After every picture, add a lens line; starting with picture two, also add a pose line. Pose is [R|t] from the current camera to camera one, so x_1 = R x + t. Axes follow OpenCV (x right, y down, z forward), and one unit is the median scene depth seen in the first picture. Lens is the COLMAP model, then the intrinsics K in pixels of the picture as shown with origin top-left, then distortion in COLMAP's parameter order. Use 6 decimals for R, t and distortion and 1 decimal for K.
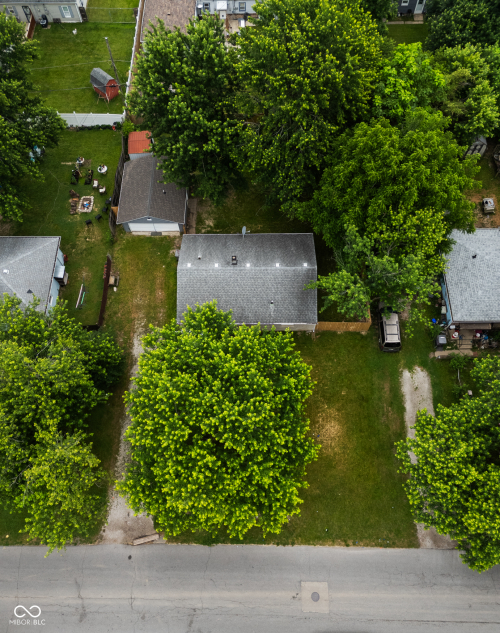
lens RADIAL K [[484.5, 0, 250.0], [0, 484.5, 316.5], [0, 0, 1]] dist [0.001379, 0.001402]
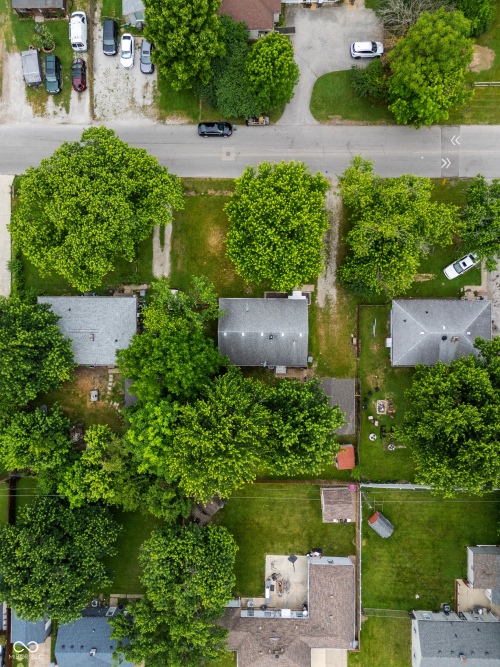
lens RADIAL K [[478.7, 0, 250.0], [0, 478.7, 333.5], [0, 0, 1]] dist [-0.000579, -0.005520]
pose [[-0.999245, -0.001788, 0.038813, -0.022374], [0.016776, -0.920882, 0.389481, -0.651295], [0.035045, 0.389838, 0.920216, -0.379364]]
